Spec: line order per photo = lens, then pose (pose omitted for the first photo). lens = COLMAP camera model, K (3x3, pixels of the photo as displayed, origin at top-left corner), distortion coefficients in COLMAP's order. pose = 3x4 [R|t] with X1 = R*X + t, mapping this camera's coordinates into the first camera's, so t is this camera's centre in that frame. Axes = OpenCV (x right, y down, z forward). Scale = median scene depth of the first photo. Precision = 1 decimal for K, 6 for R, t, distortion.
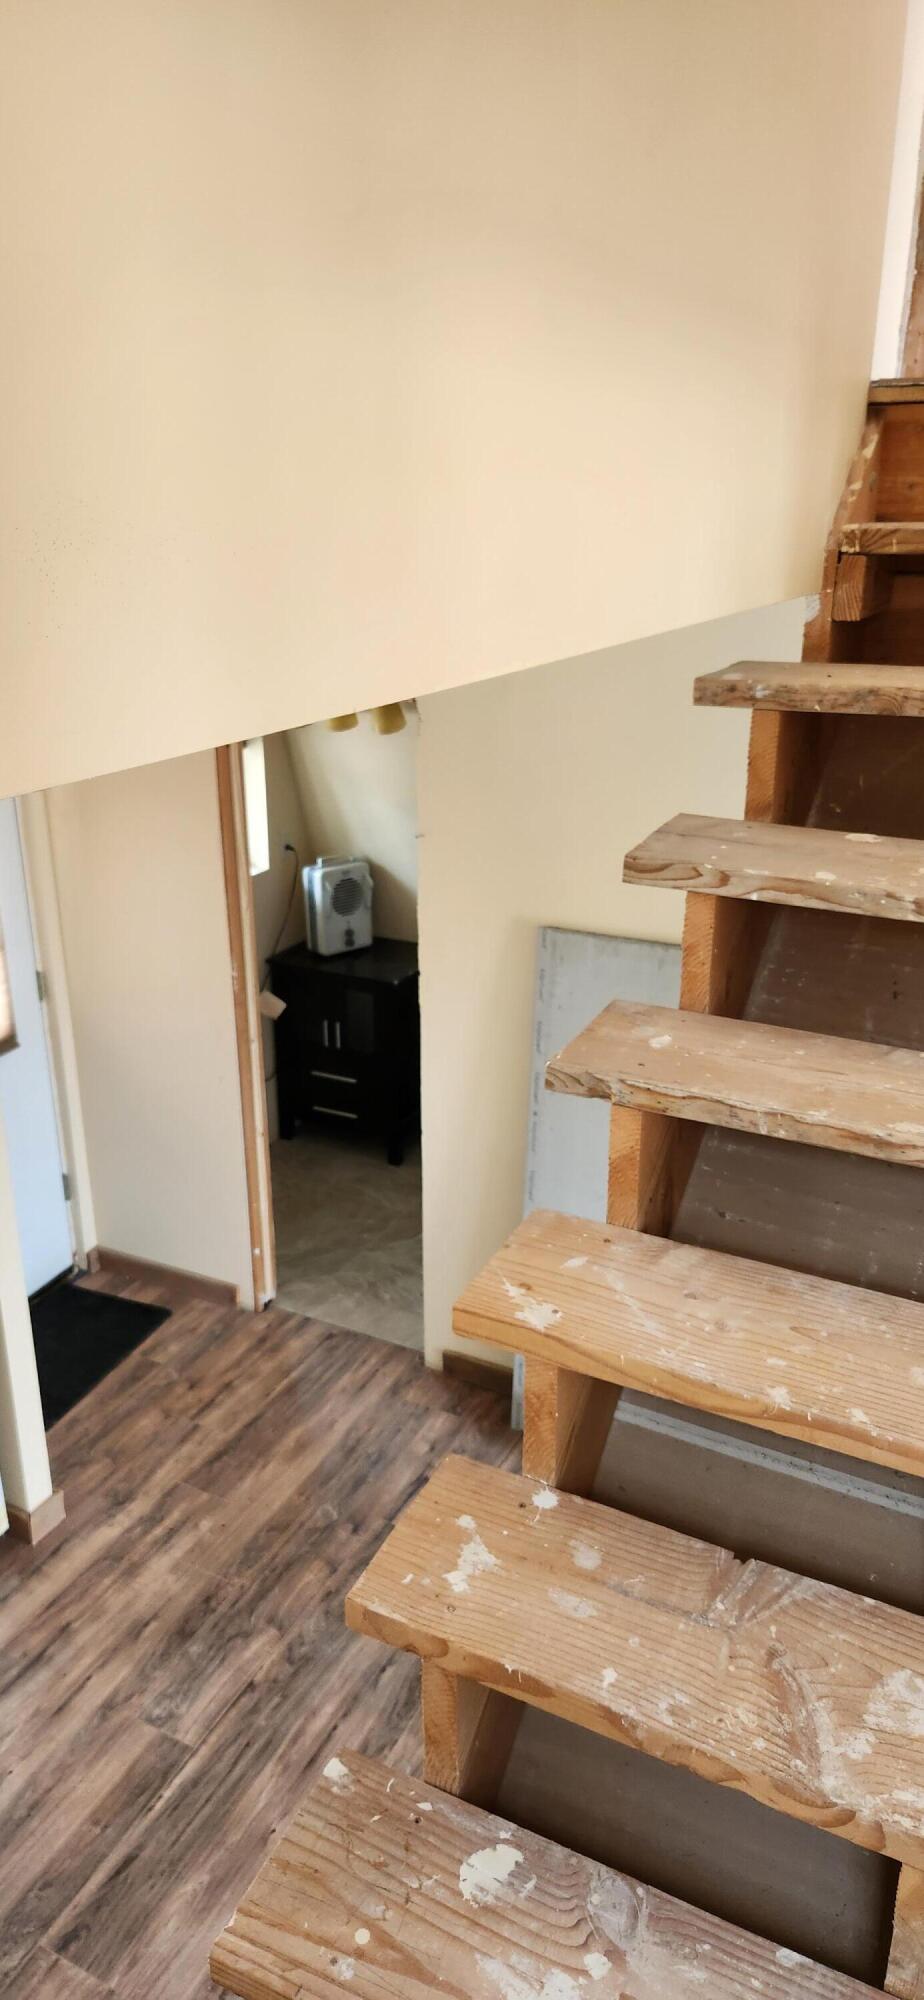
lens RADIAL K [[1327.8, 0, 434.4], [0, 1327.8, 985.3], [0, 0, 1]] dist [0.057179, -0.050252]
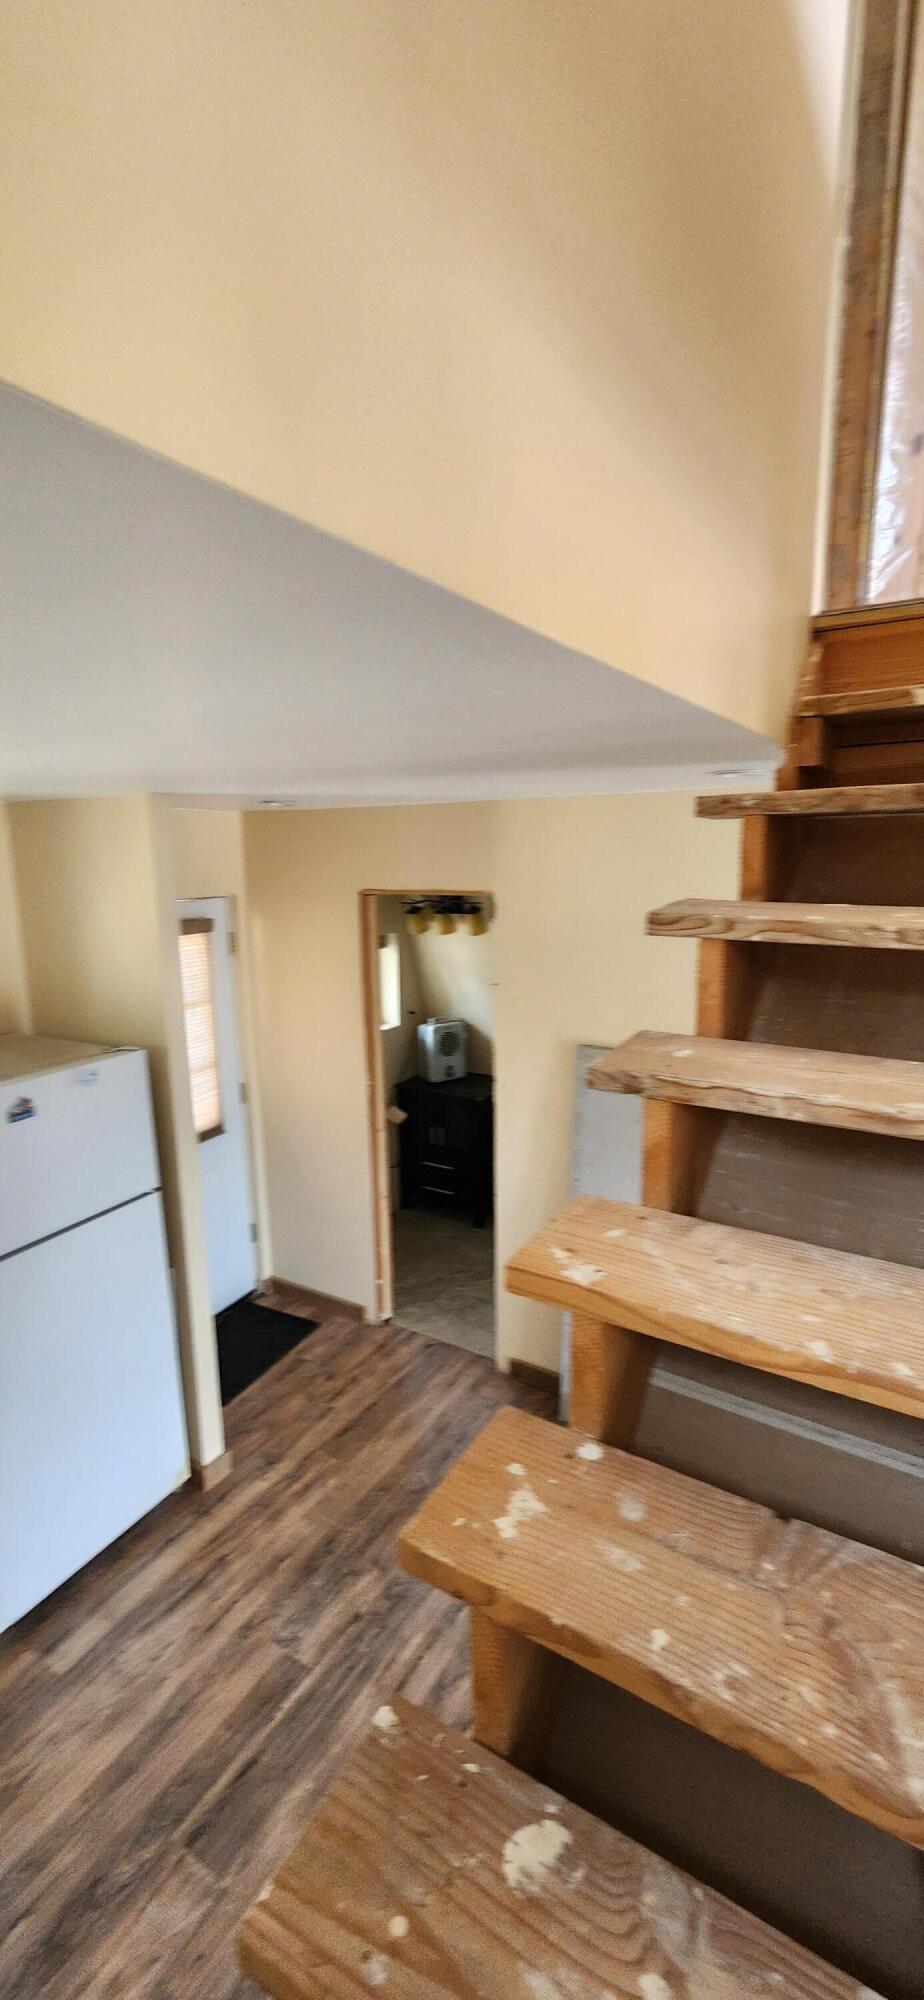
lens RADIAL K [[820.1, 0, 446.8], [0, 820.1, 999.1], [0, 0, 1]] dist [0.004223, -0.004121]
pose [[0.996925, 0.004442, -0.078240, 0.009086], [-0.017306, 0.986220, -0.164528, 0.069040], [0.076431, 0.165377, 0.983264, 0.143035]]
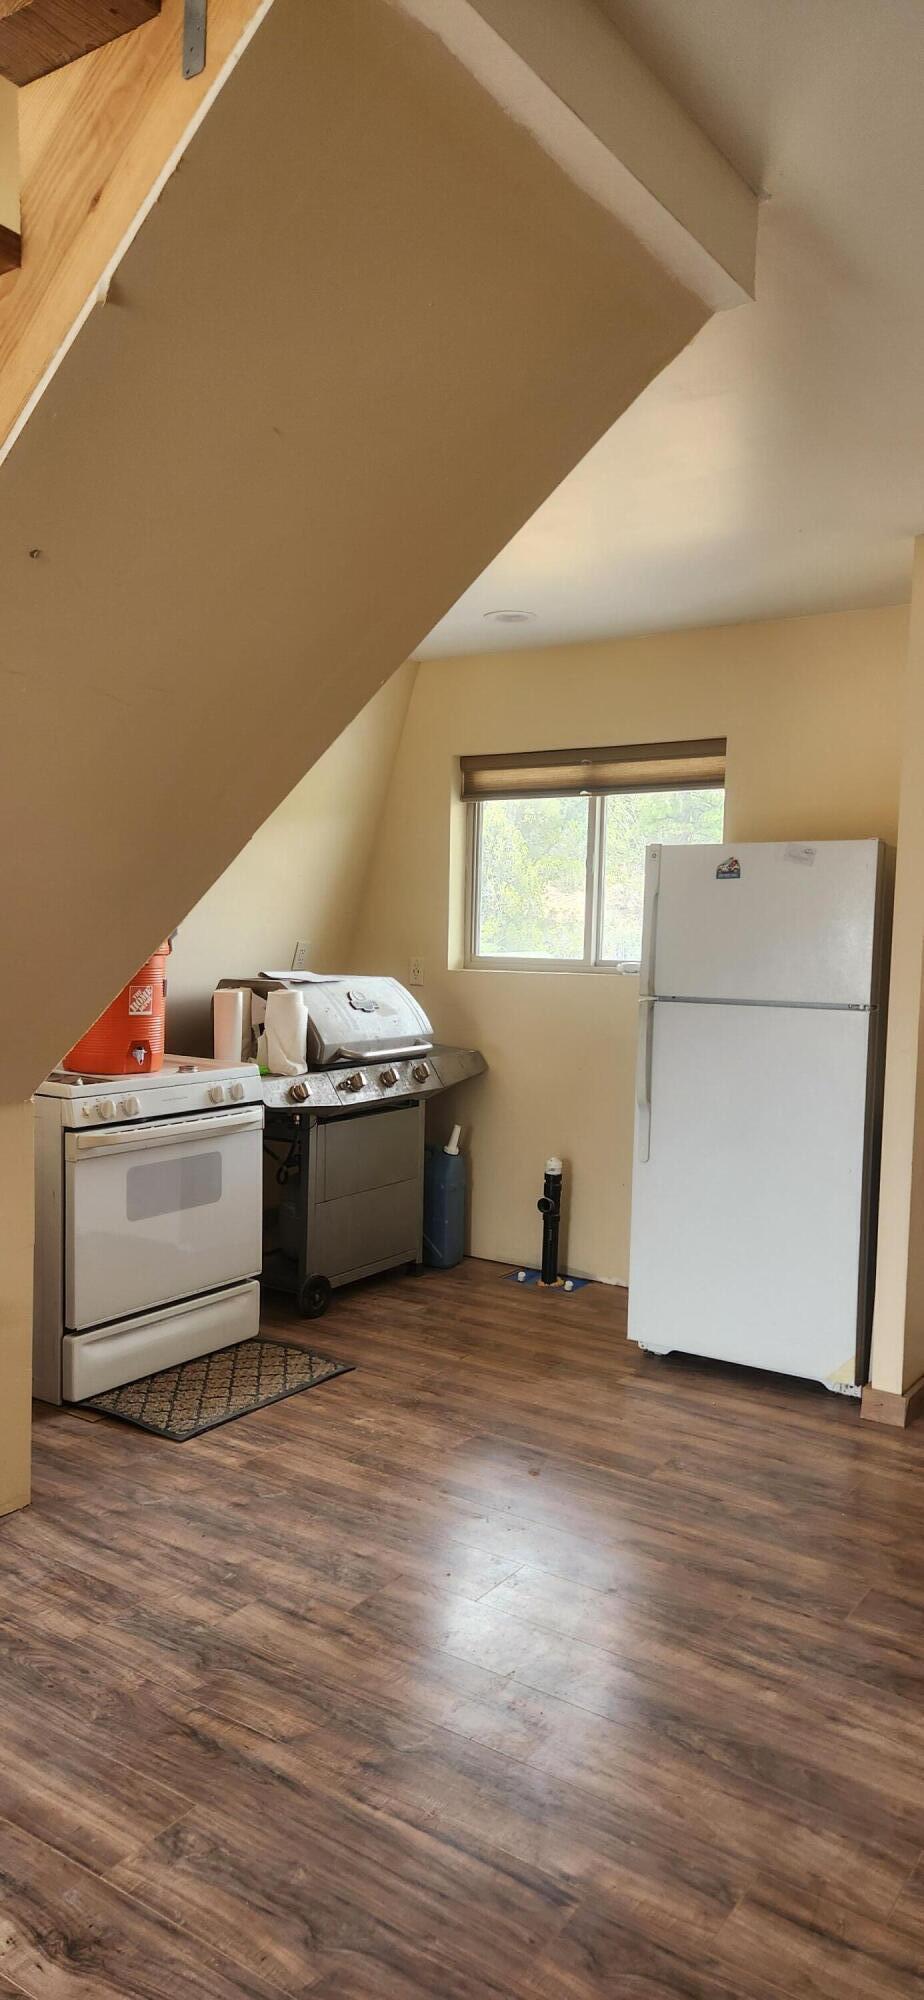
lens RADIAL K [[1327.8, 0, 425.8], [0, 1327.8, 1052.4], [0, 0, 1]] dist [0.057179, -0.050252]
pose [[-0.133343, 0.094825, -0.986523, 0.943022], [-0.345935, 0.928351, 0.135992, 0.148172], [0.928735, 0.359407, -0.090985, 0.817690]]
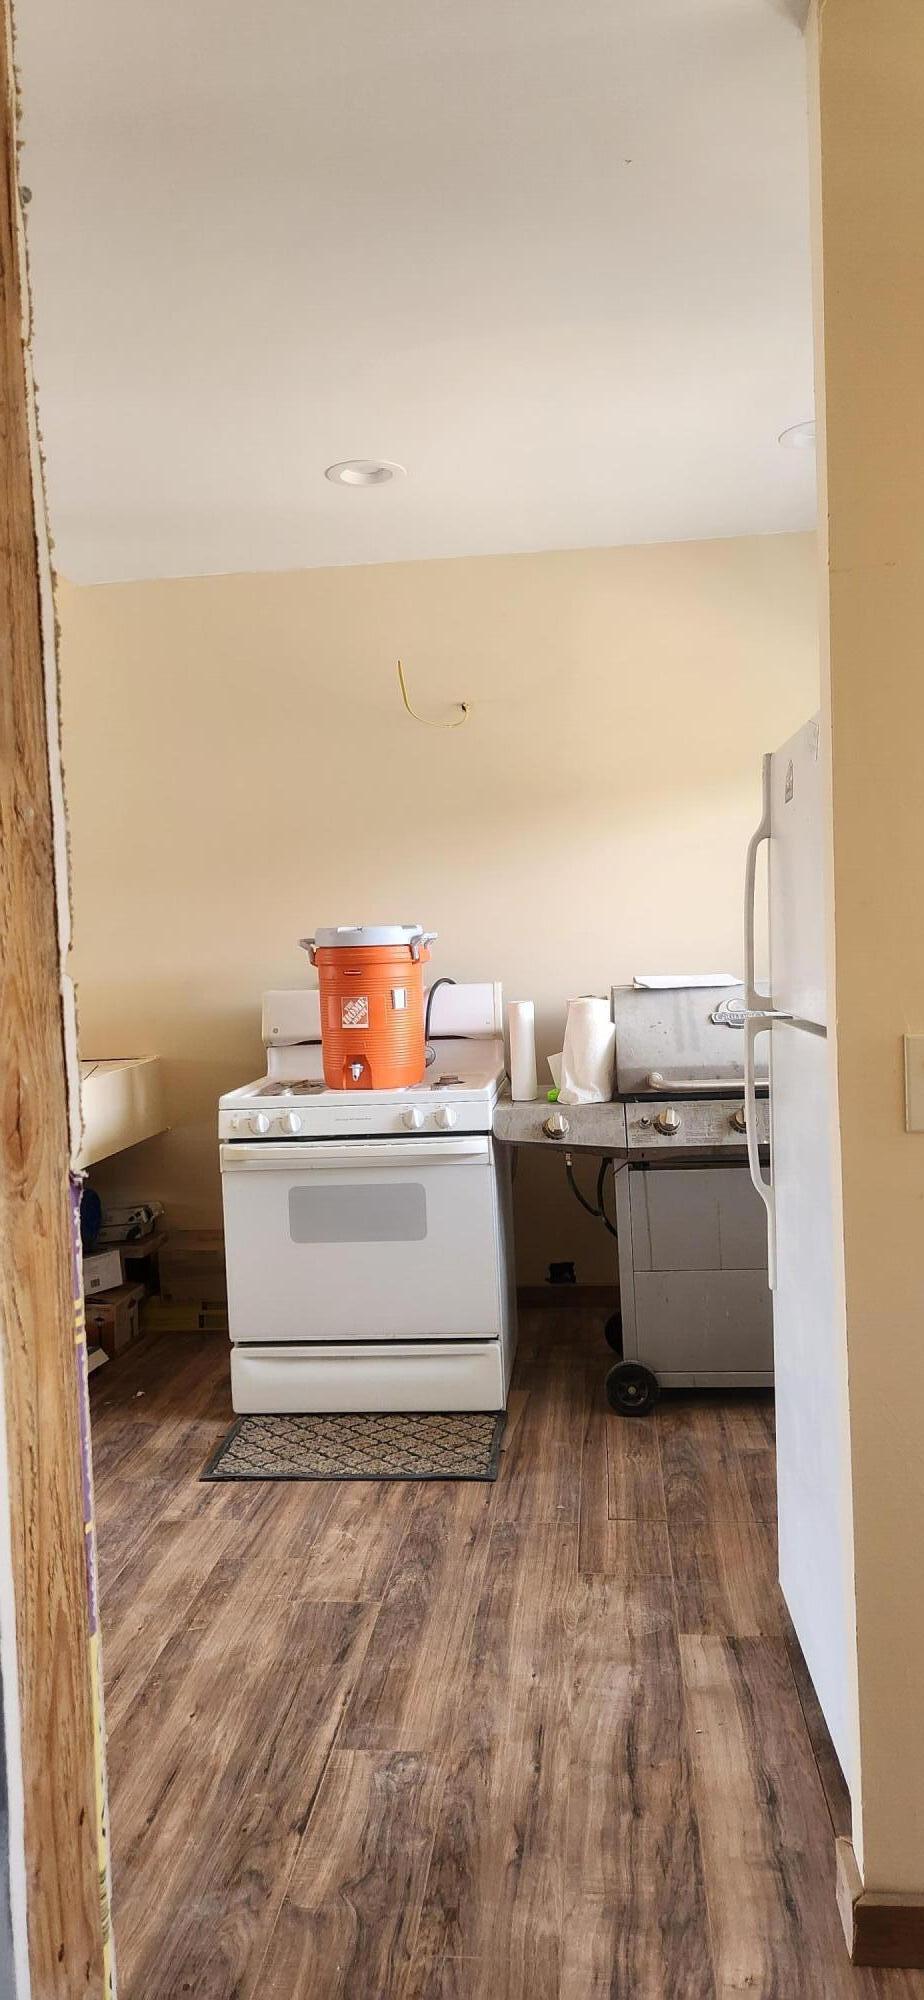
lens RADIAL K [[1327.8, 0, 456.7], [0, 1327.8, 994.5], [0, 0, 1]] dist [0.057179, -0.050252]
pose [[-0.928035, 0.054822, -0.368436, 0.010818], [-0.083553, 0.933269, 0.349324, -0.091740], [0.363001, 0.354969, -0.861526, 1.548851]]
